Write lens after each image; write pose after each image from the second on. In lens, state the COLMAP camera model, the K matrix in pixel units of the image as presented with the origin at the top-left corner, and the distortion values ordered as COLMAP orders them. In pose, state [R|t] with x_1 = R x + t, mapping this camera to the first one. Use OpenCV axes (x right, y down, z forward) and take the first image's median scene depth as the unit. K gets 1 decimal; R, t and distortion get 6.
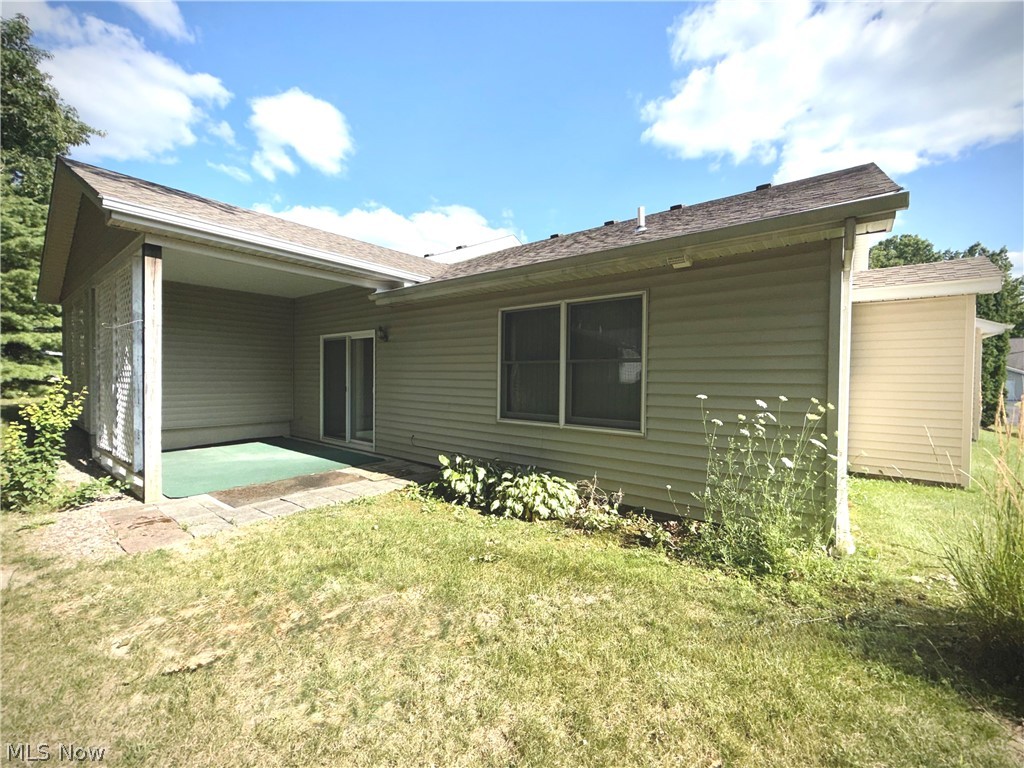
lens RADIAL K [[421.8, 0, 512.0], [0, 421.8, 384.0], [0, 0, 1]] dist [-0.000499, 0.000059]
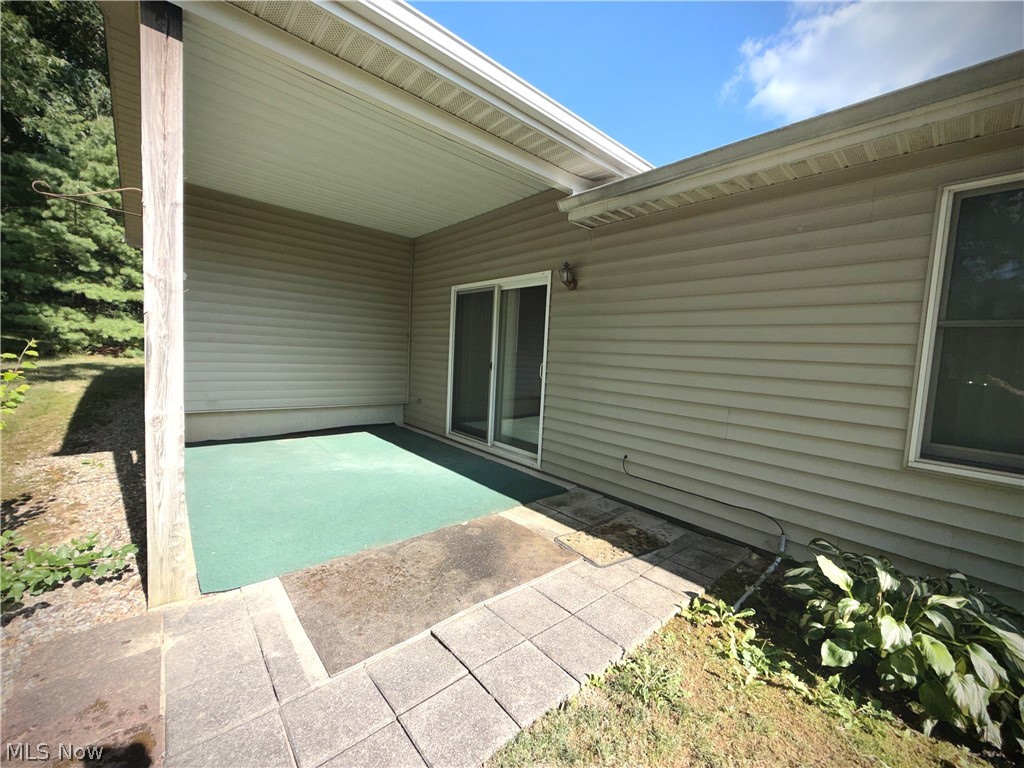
lens RADIAL K [[403.1, 0, 512.0], [0, 403.1, 384.0], [0, 0, 1]] dist [-0.000676, -0.000008]
pose [[0.983354, 0.052949, -0.173814, -0.278929], [-0.043226, 0.997307, 0.059255, 0.001461], [0.176484, -0.050755, 0.982994, 0.426912]]
